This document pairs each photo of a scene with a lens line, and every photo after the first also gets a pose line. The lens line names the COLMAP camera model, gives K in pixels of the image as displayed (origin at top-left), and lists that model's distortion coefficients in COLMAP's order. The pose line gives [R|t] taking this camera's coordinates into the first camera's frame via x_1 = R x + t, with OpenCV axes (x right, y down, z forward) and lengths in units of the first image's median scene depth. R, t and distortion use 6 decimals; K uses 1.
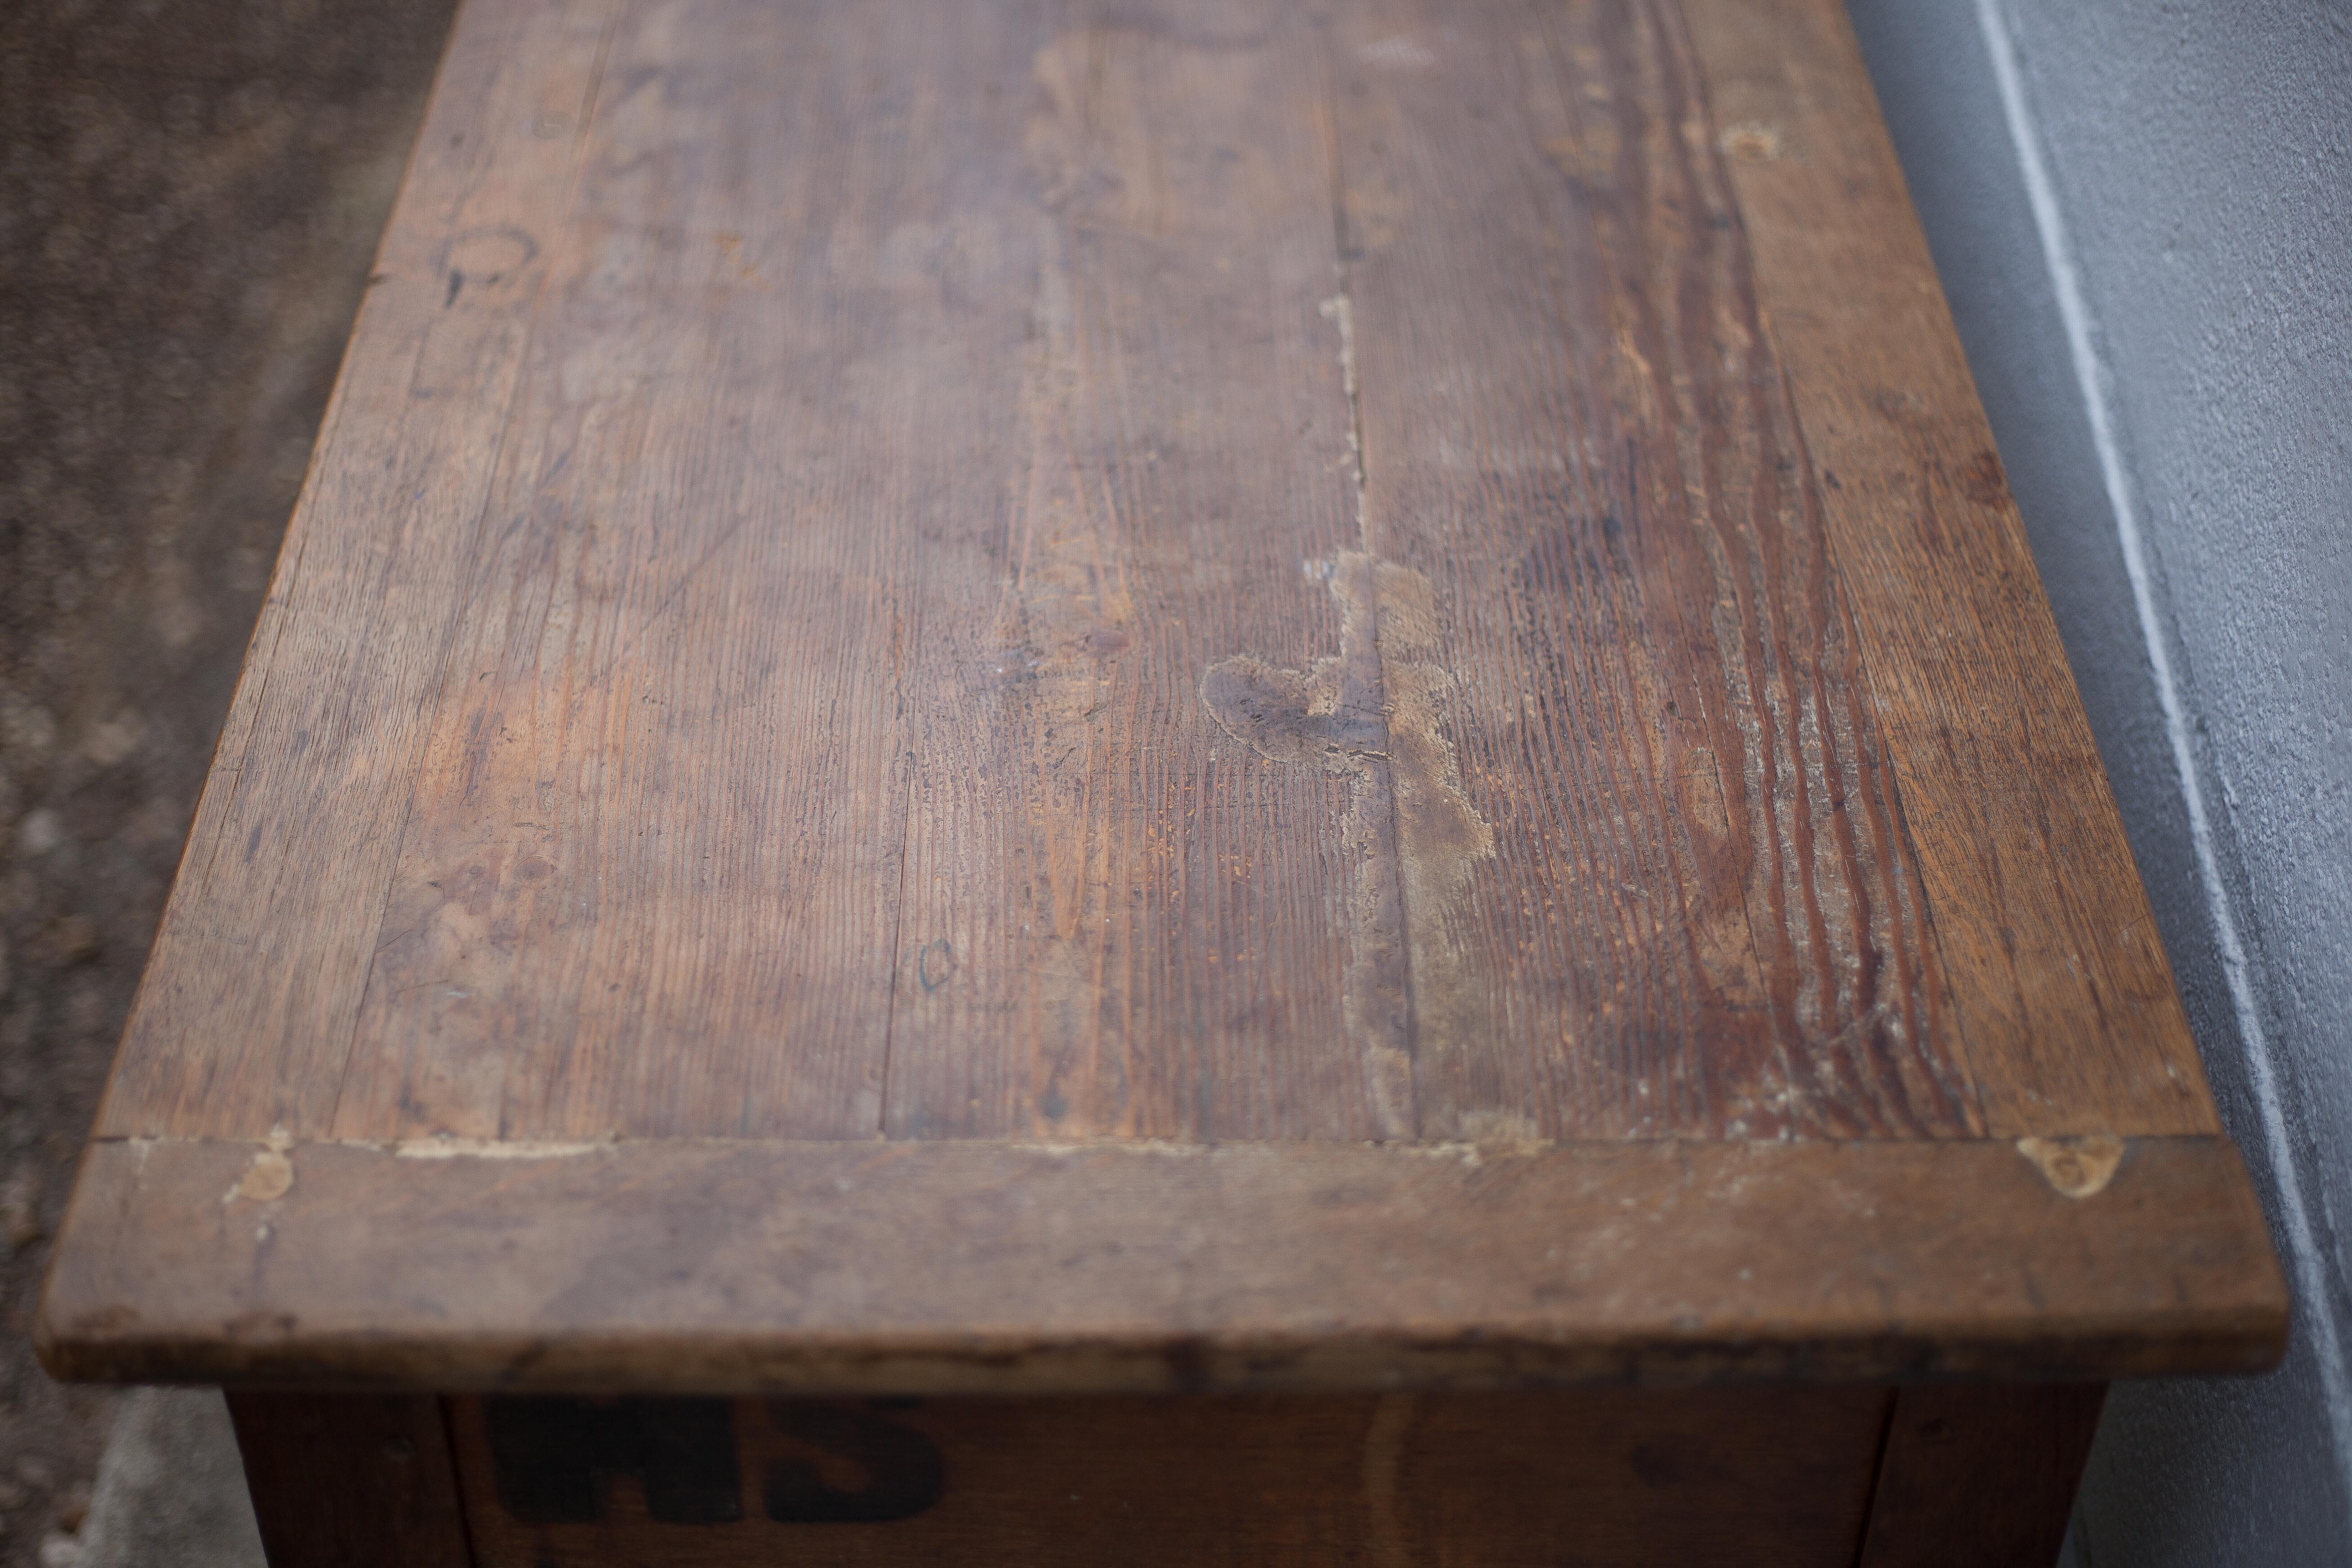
lens RADIAL K [[3485.1, 0, 1176.0], [0, 3485.1, 784.0], [0, 0, 1]] dist [-0.086213, -0.040975]
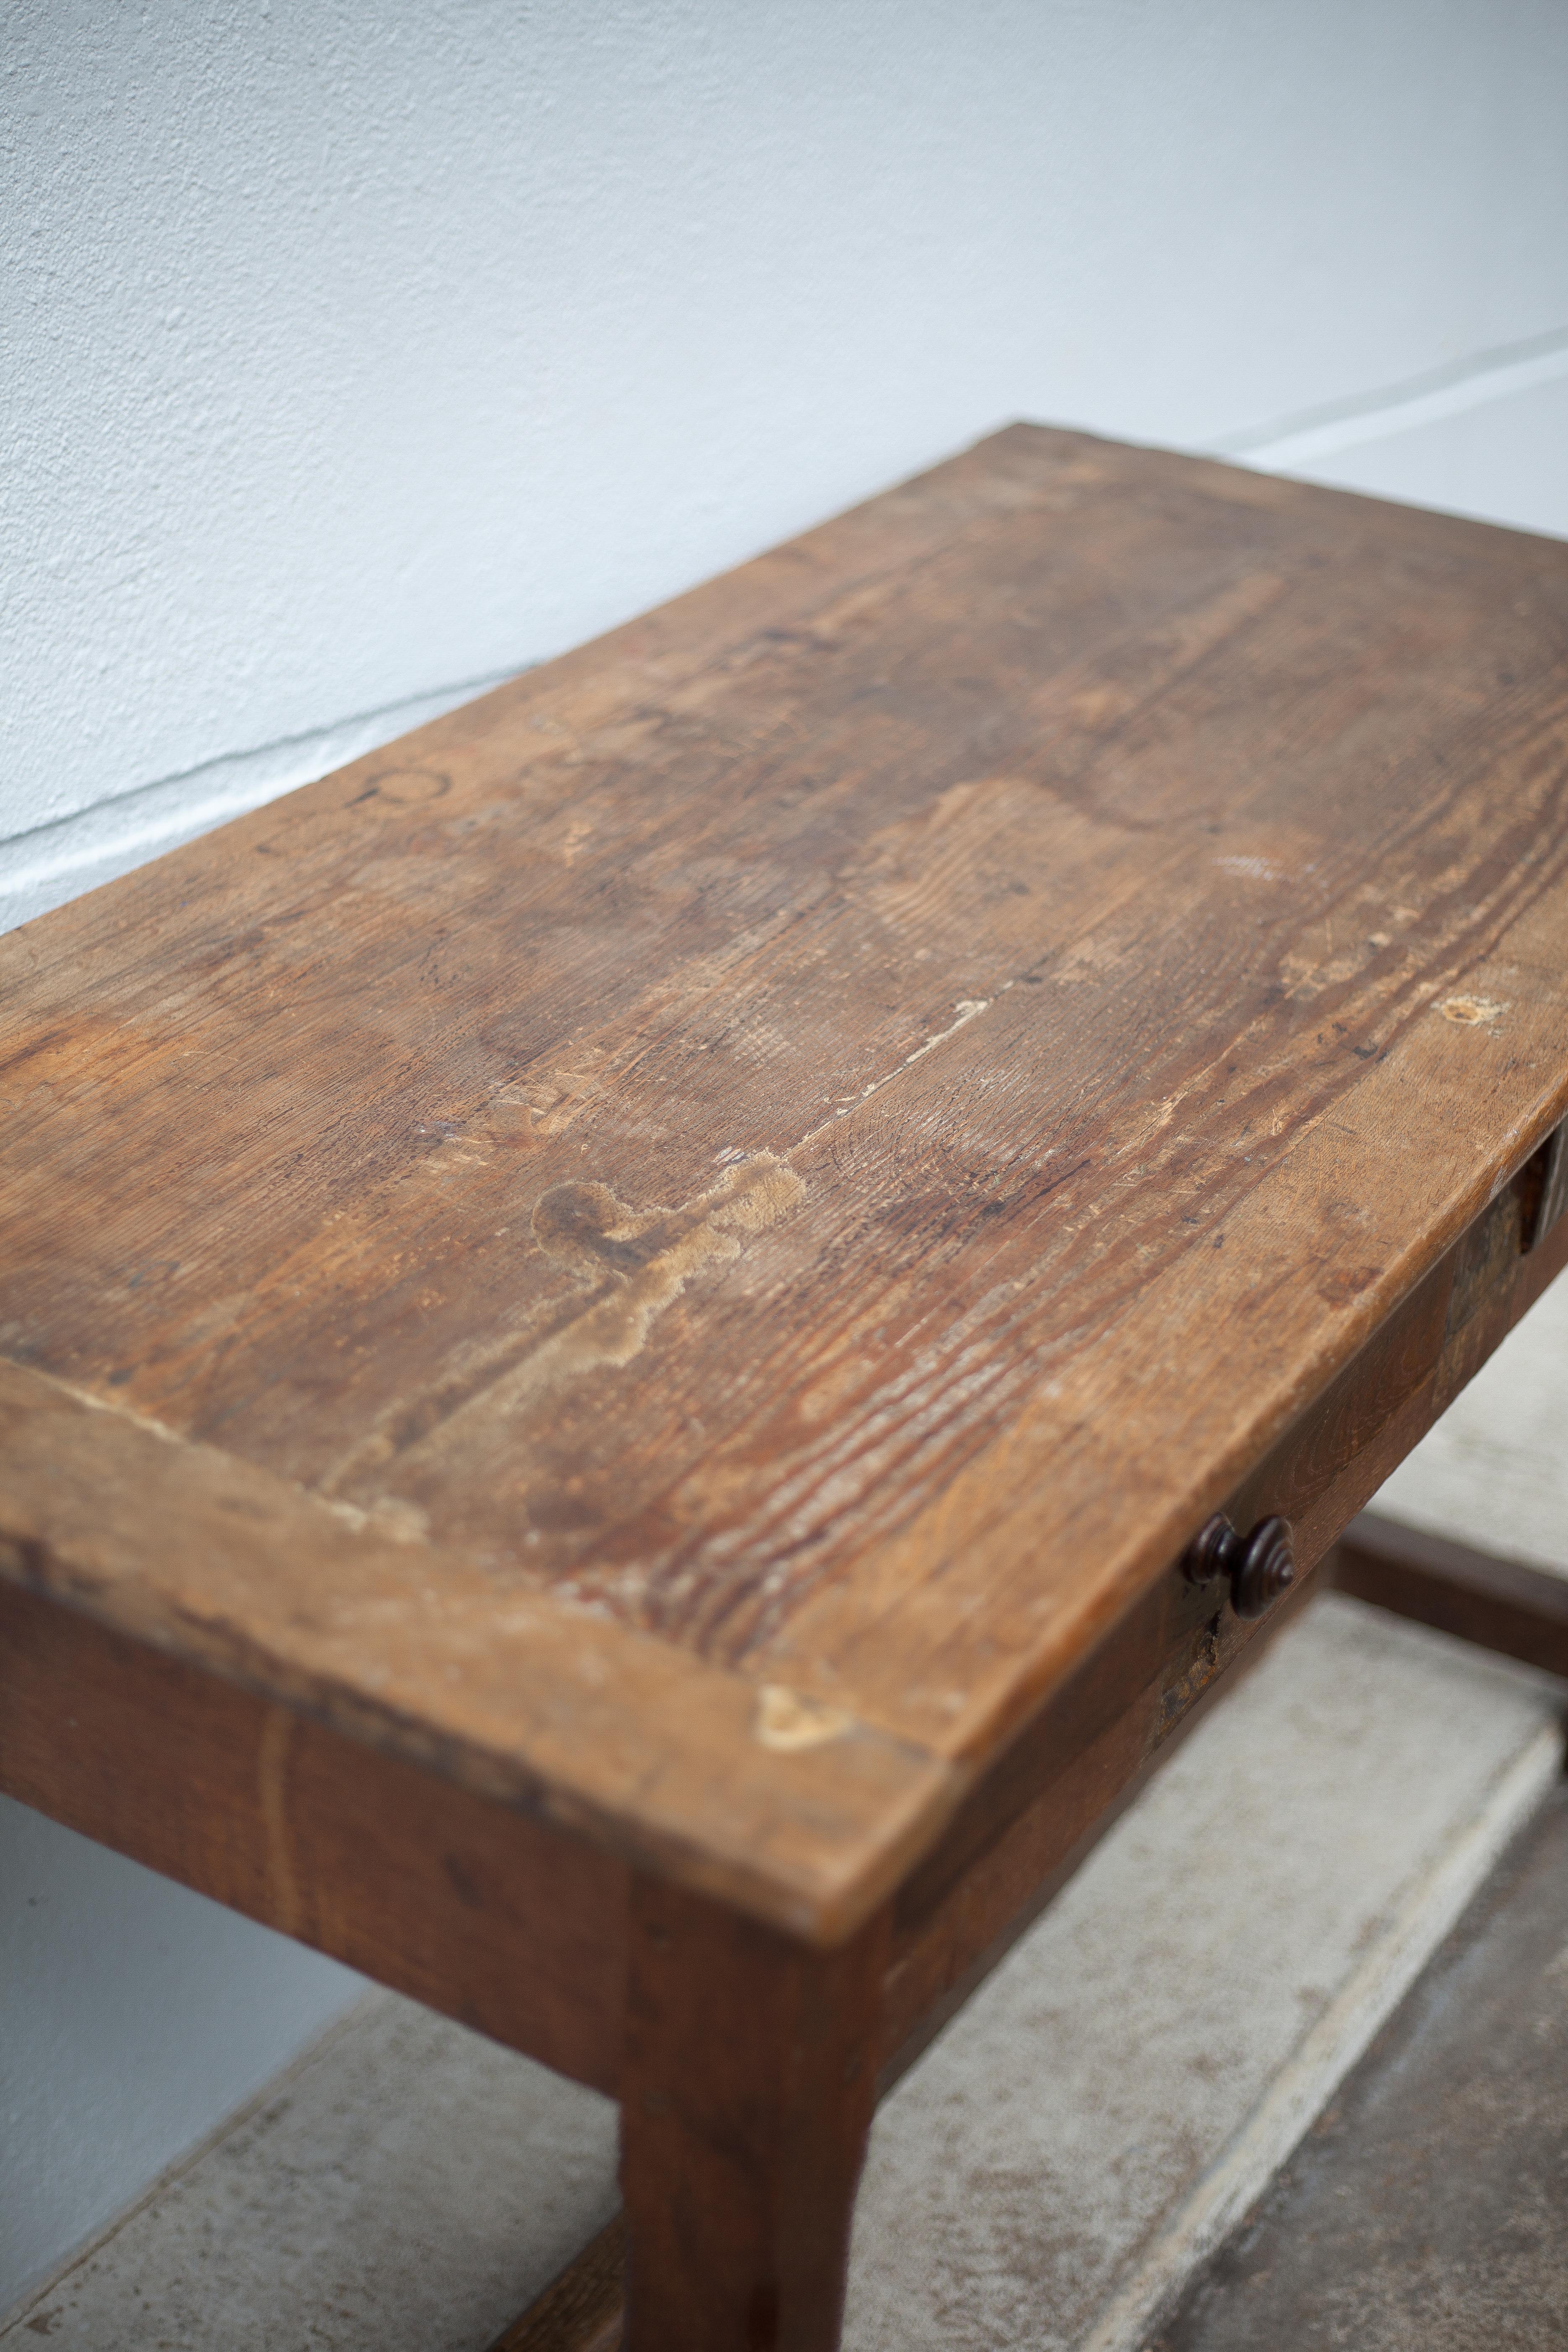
lens RADIAL K [[3485.1, 0, 784.0], [0, 3485.1, 1176.0], [0, 0, 1]] dist [-0.086213, -0.040975]
pose [[0.845379, 0.296208, -0.444517, 0.601428], [-0.372828, 0.923137, -0.093900, 0.048628], [0.382536, 0.245109, 0.890835, -0.010673]]
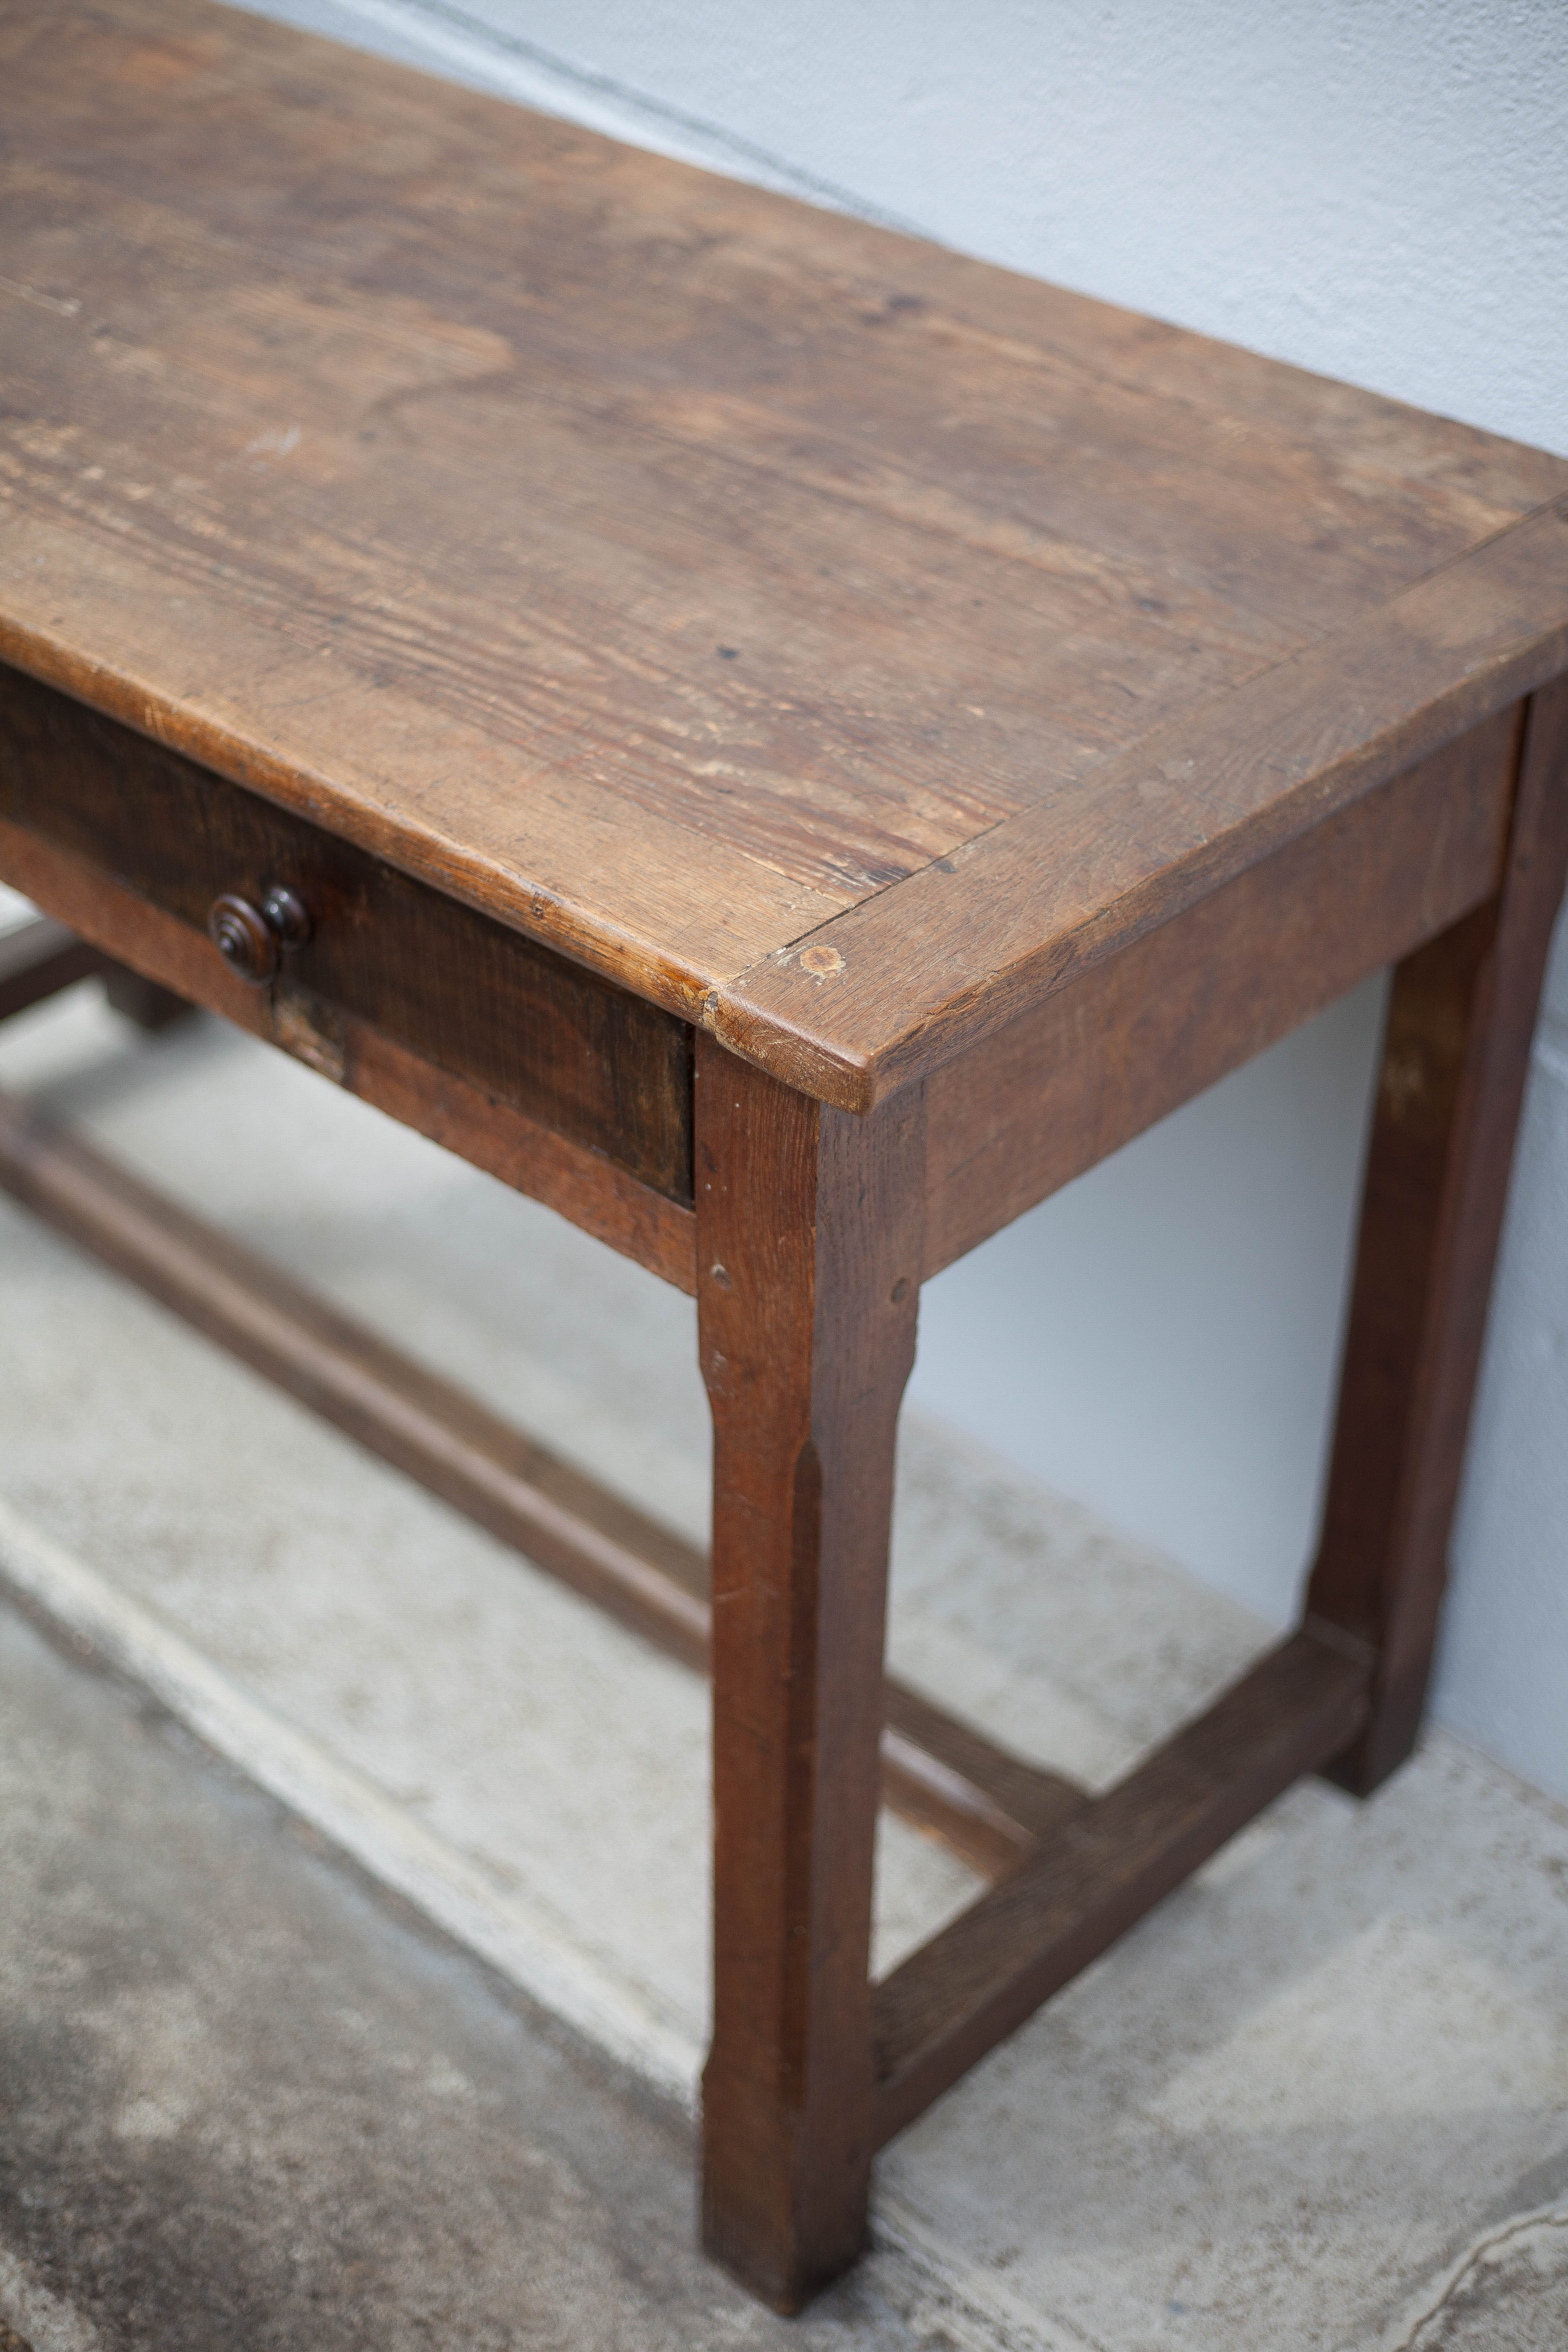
lens RADIAL K [[3485.1, 0, 784.0], [0, 3485.1, 1176.0], [0, 0, 1]] dist [-0.086213, -0.040975]
pose [[-0.688323, 0.421974, -0.590042, 0.925105], [-0.469236, 0.361298, 0.805780, -1.437398], [0.553199, 0.831506, -0.050684, 1.767489]]
